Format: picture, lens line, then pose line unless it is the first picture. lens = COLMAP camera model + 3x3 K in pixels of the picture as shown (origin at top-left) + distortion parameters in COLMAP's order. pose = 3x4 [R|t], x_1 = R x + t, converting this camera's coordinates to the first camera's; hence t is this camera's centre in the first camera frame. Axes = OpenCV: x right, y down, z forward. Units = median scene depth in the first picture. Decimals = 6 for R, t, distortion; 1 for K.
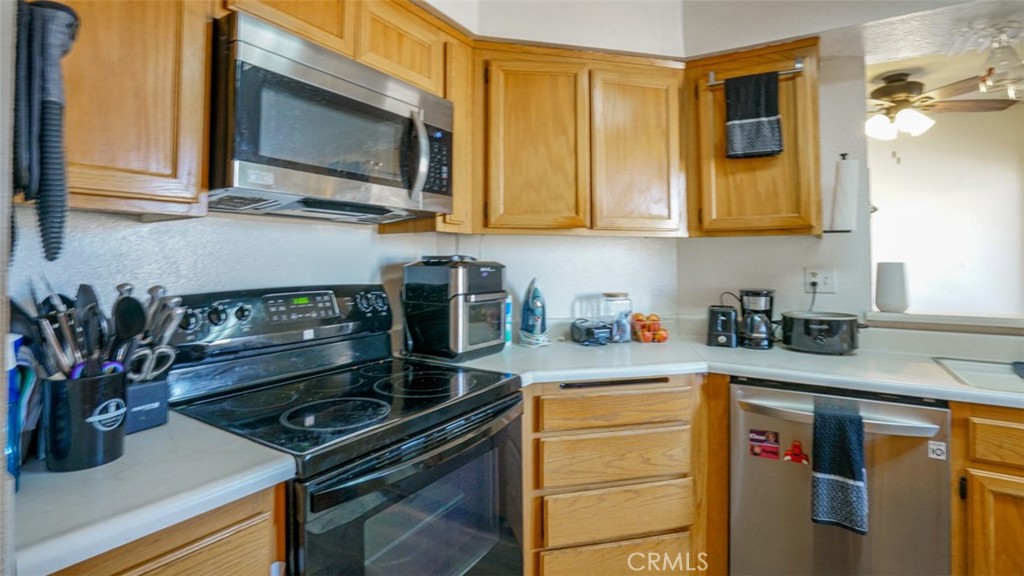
lens RADIAL K [[478.8, 0, 519.9], [0, 478.8, 283.2], [0, 0, 1]] dist [-0.058639, 0.022520]
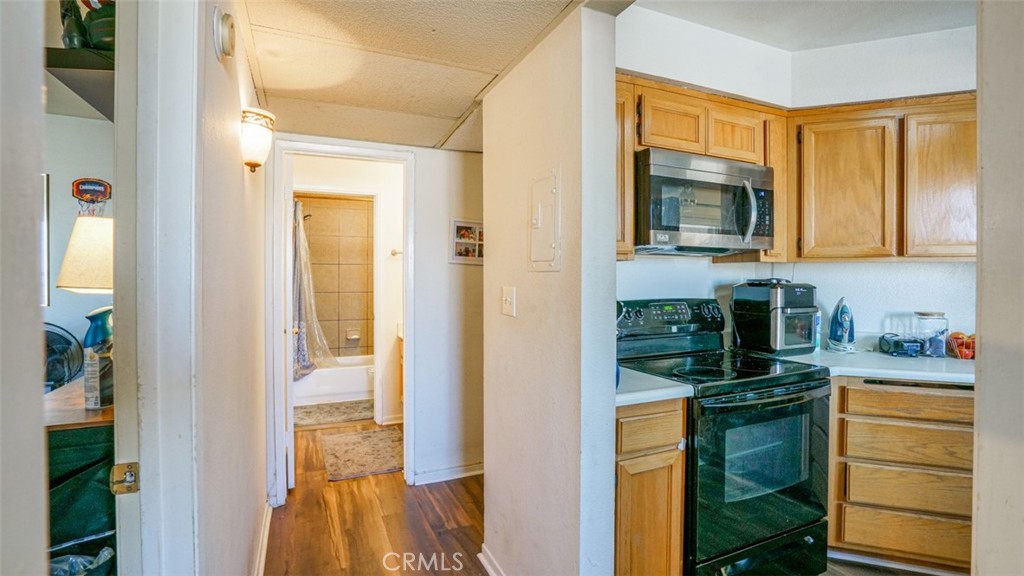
lens RADIAL K [[478.8, 0, 519.9], [0, 478.8, 283.2], [0, 0, 1]] dist [-0.058639, 0.022520]
pose [[0.834659, 0.006970, -0.550723, -0.000178], [-0.025697, 0.999324, -0.026298, 0.007784], [0.550168, 0.036102, 0.834273, -0.522969]]
